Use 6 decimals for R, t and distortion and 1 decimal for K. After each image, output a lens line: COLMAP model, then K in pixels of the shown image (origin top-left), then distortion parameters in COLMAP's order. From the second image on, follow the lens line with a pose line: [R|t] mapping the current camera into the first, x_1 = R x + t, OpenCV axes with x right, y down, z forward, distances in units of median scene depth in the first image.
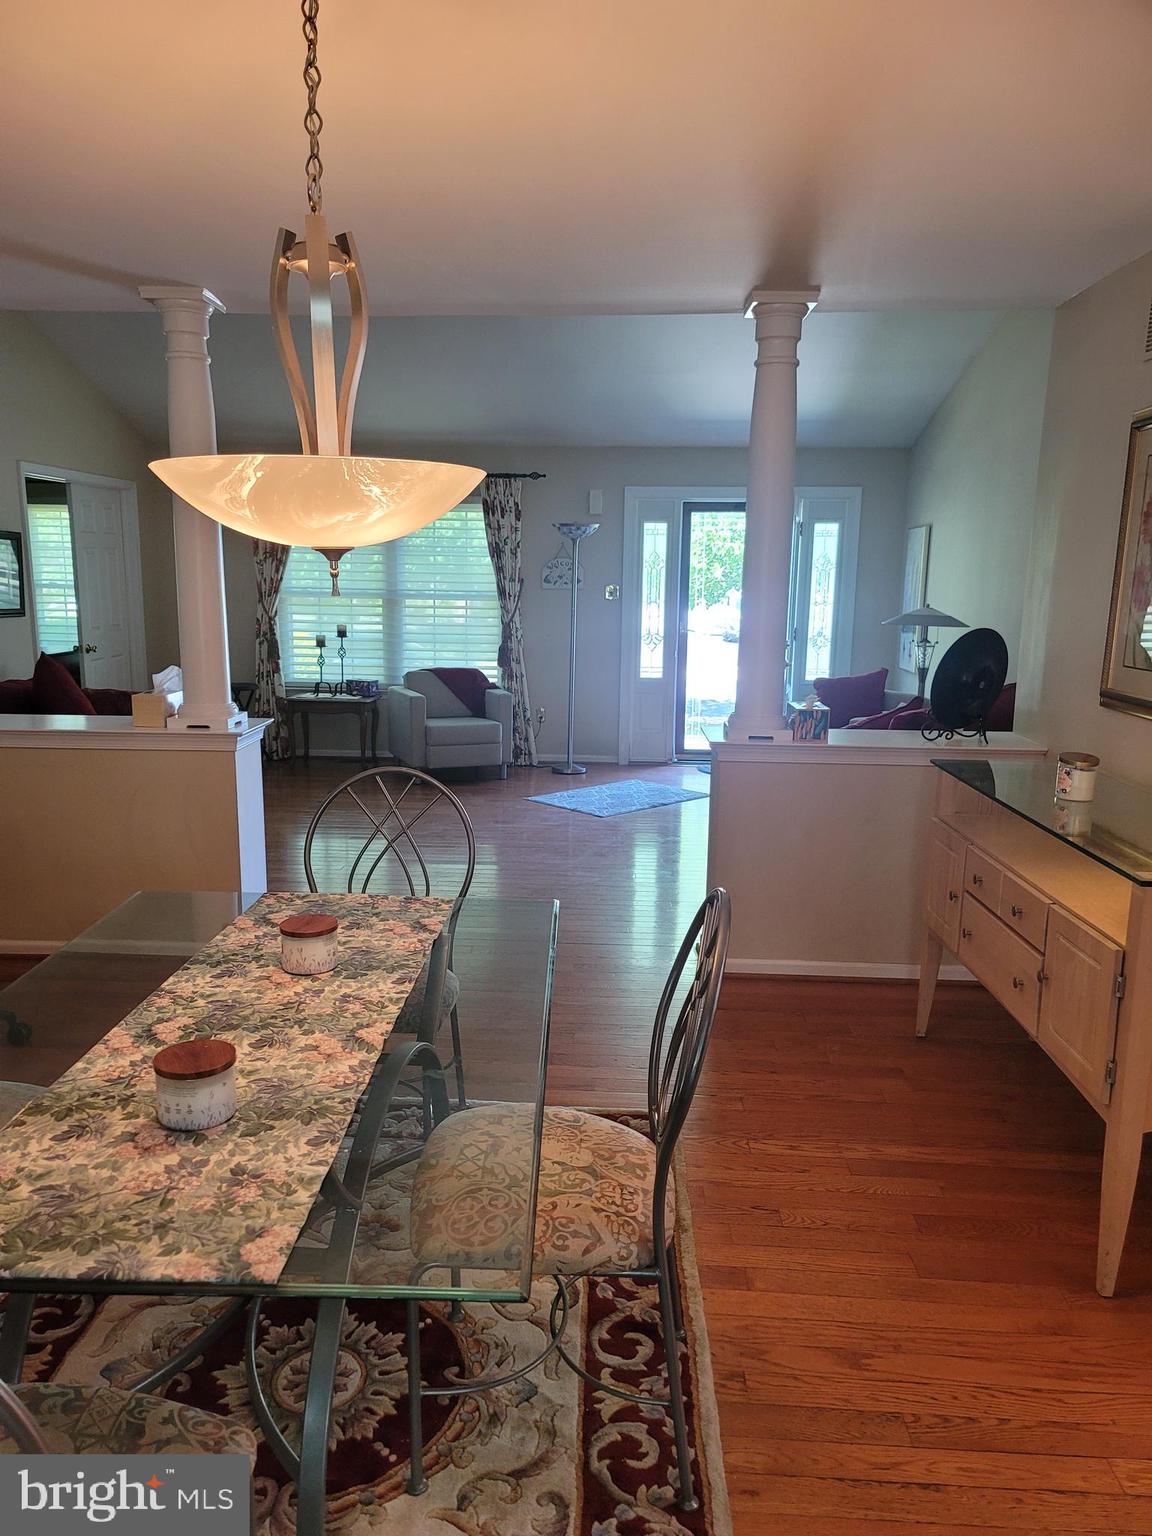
lens RADIAL K [[1134.7, 0, 554.7], [0, 1134.7, 810.0], [0, 0, 1]] dist [0.064051, -0.040929]
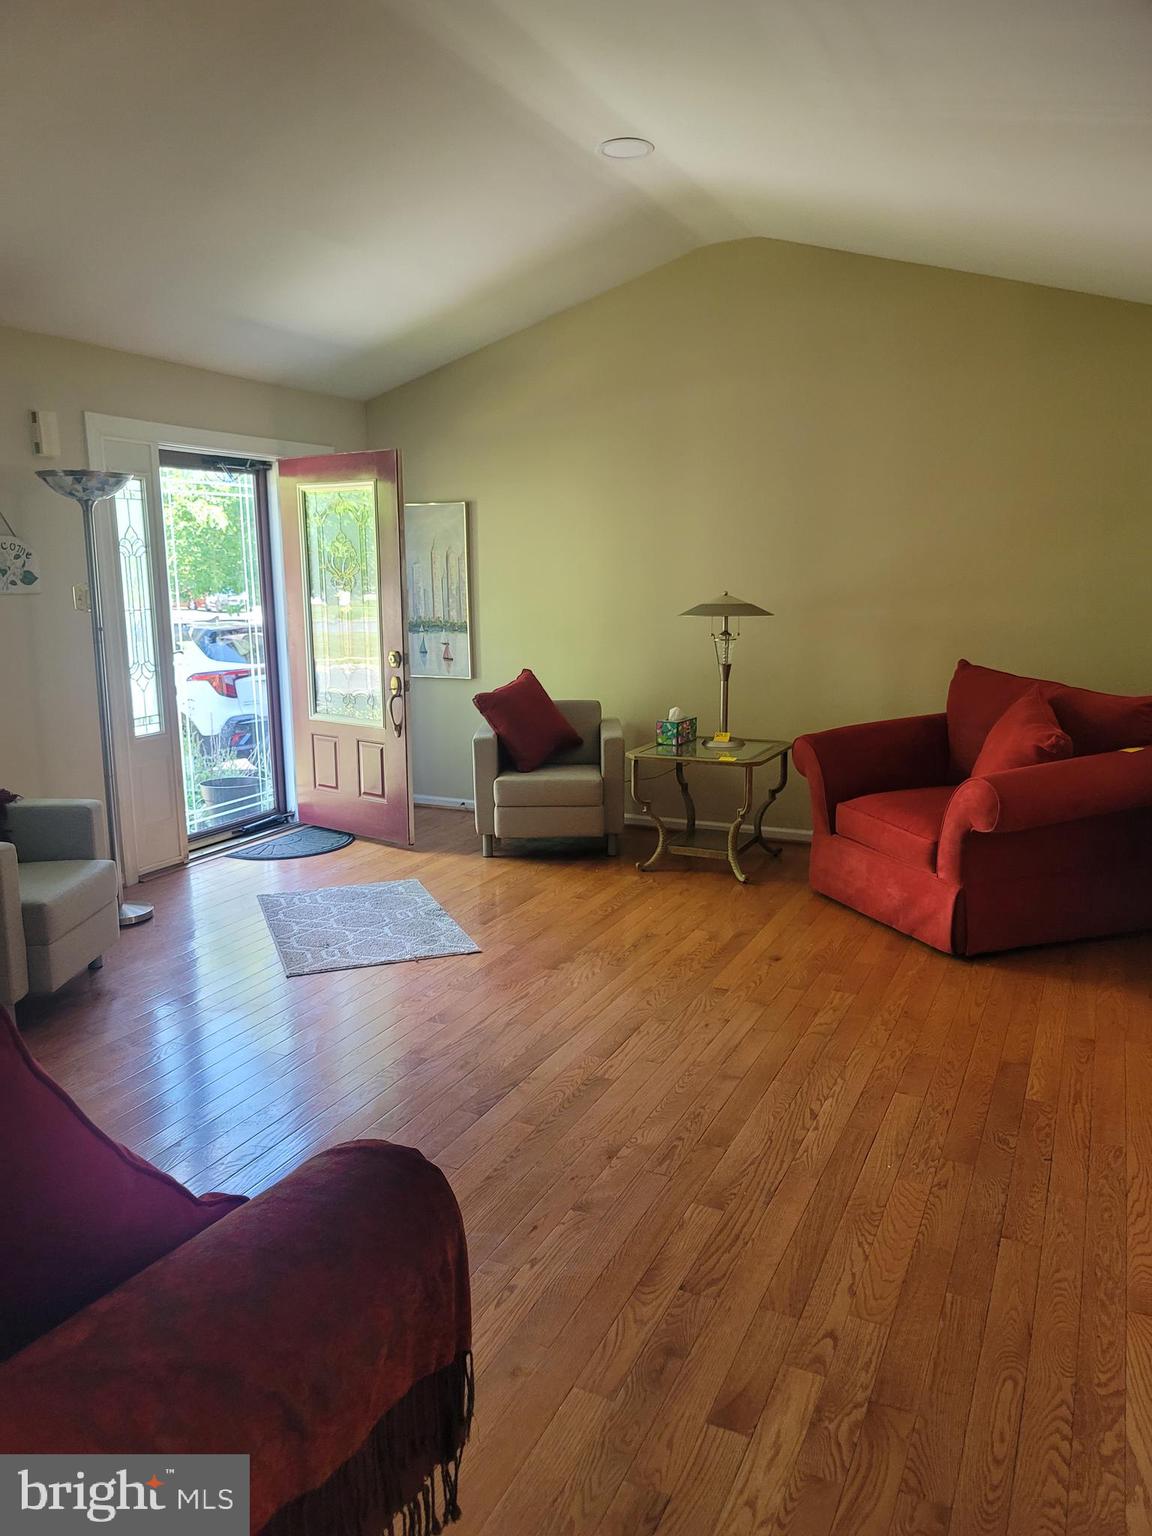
lens RADIAL K [[1134.7, 0, 574.8], [0, 1134.7, 779.2], [0, 0, 1]] dist [0.064051, -0.040929]
pose [[0.381416, -0.187388, 0.905211, -0.400493], [0.202258, 0.972428, 0.116081, -0.122365], [-0.902006, 0.138811, 0.408800, 0.569303]]
